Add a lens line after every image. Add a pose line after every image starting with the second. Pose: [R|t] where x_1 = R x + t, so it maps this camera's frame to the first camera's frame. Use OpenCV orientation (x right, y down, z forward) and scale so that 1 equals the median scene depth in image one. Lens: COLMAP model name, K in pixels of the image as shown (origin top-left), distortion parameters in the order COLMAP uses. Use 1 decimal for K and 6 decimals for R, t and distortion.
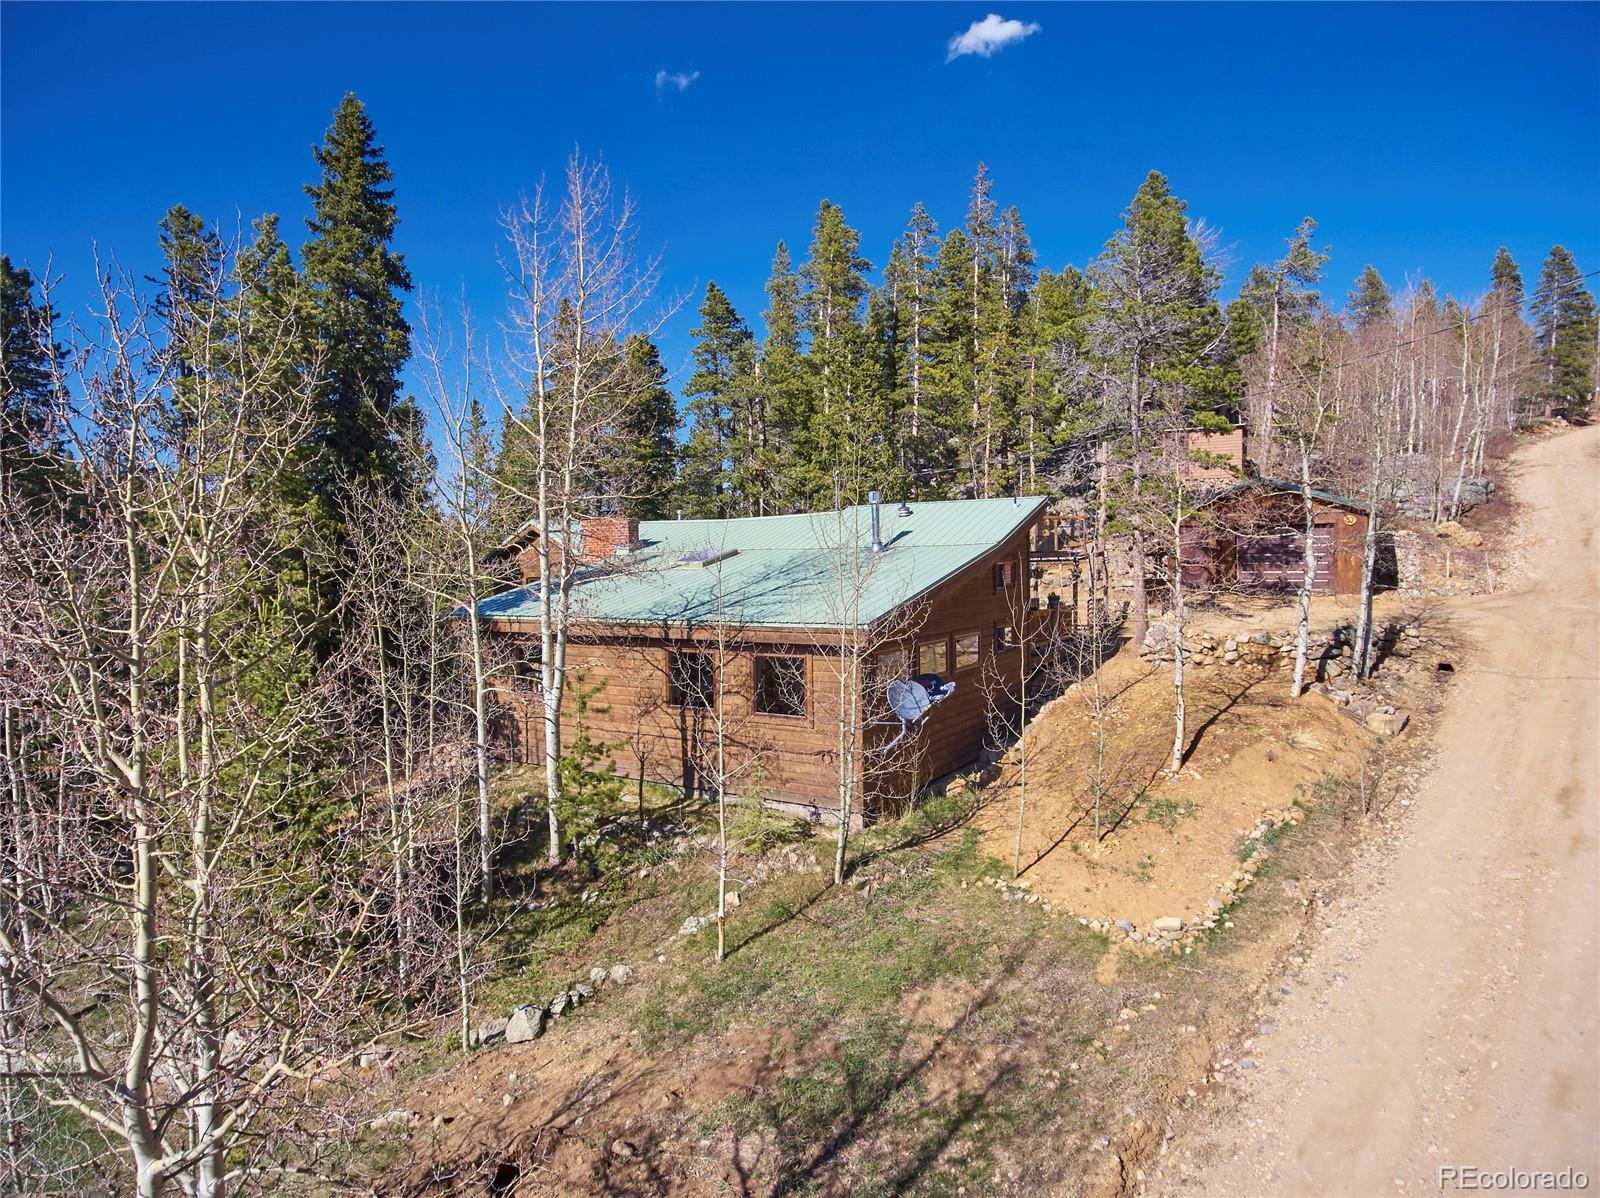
lens RADIAL K [[917.6, 0, 840.1], [0, 917.6, 593.7], [0, 0, 1]] dist [-0.001617, -0.001451]
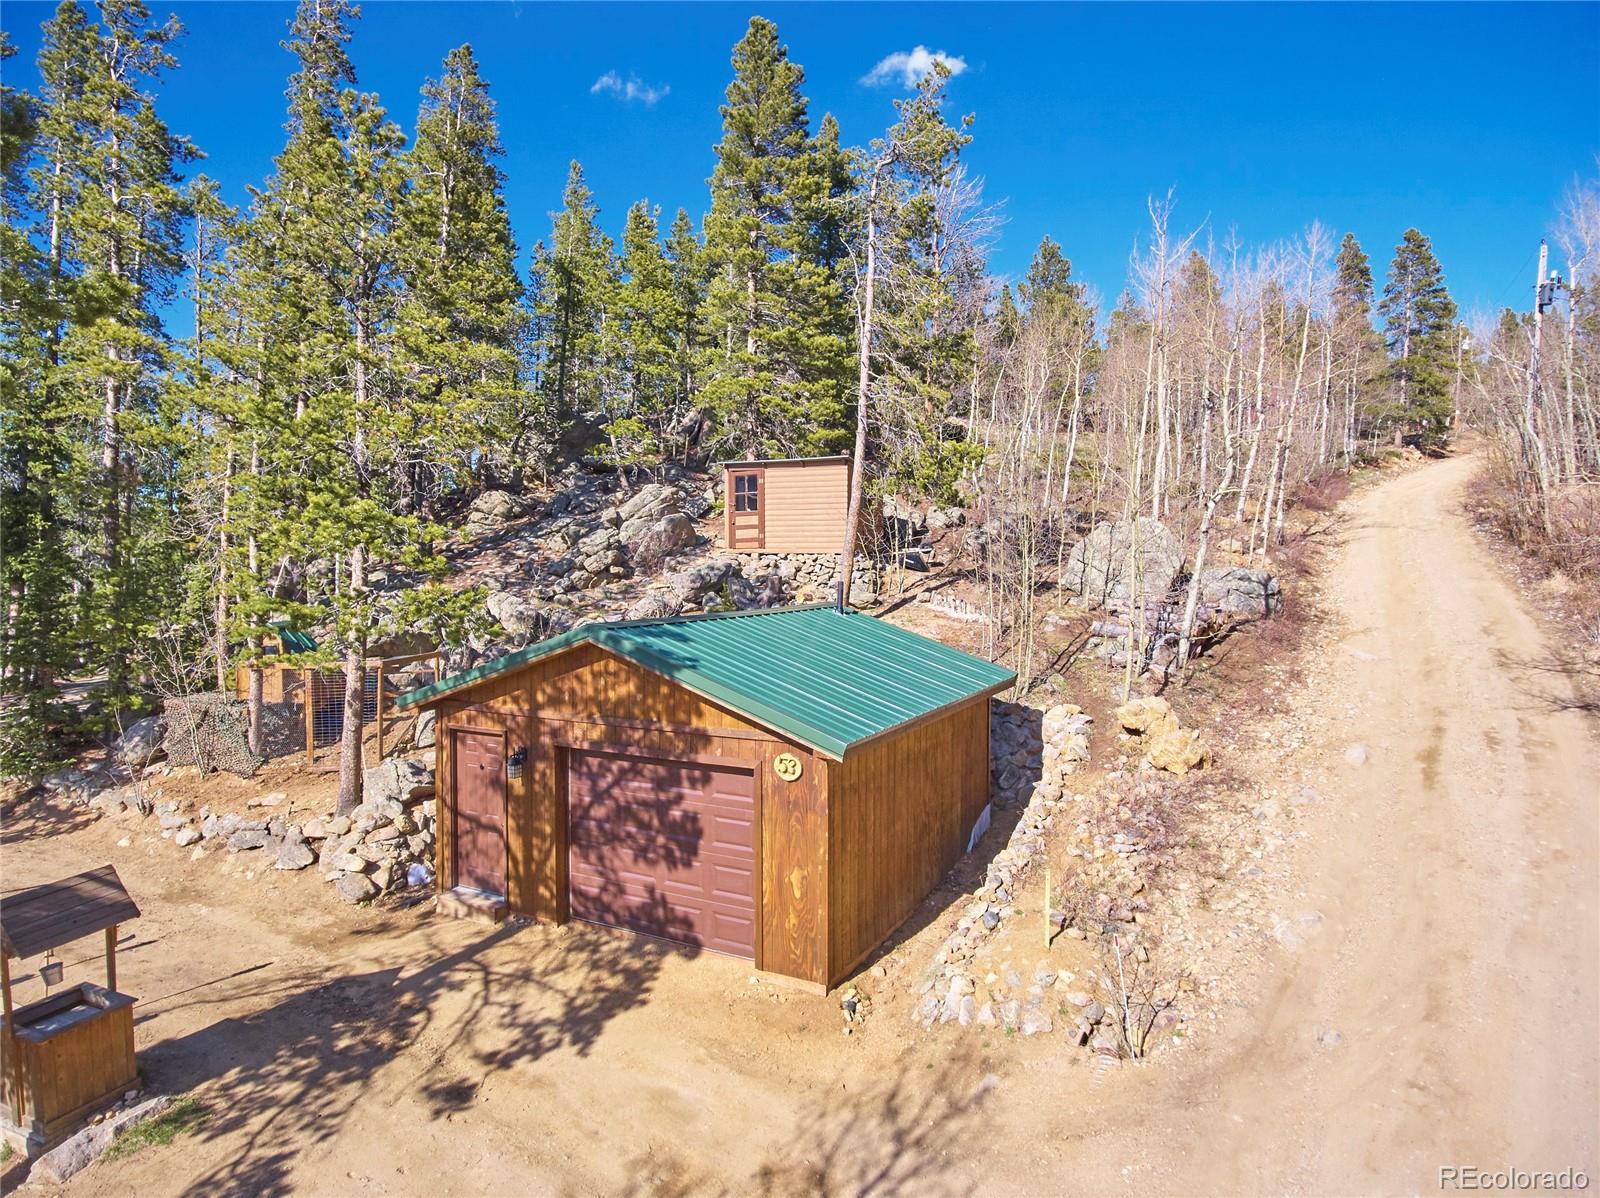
lens RADIAL K [[917.6, 0, 840.1], [0, 917.6, 593.7], [0, 0, 1]] dist [-0.001617, -0.001451]
pose [[0.995051, 0.009984, 0.098864, 0.224125], [-0.009702, 0.999947, -0.003328, -0.059967], [-0.098892, 0.002352, 0.995095, 0.270620]]
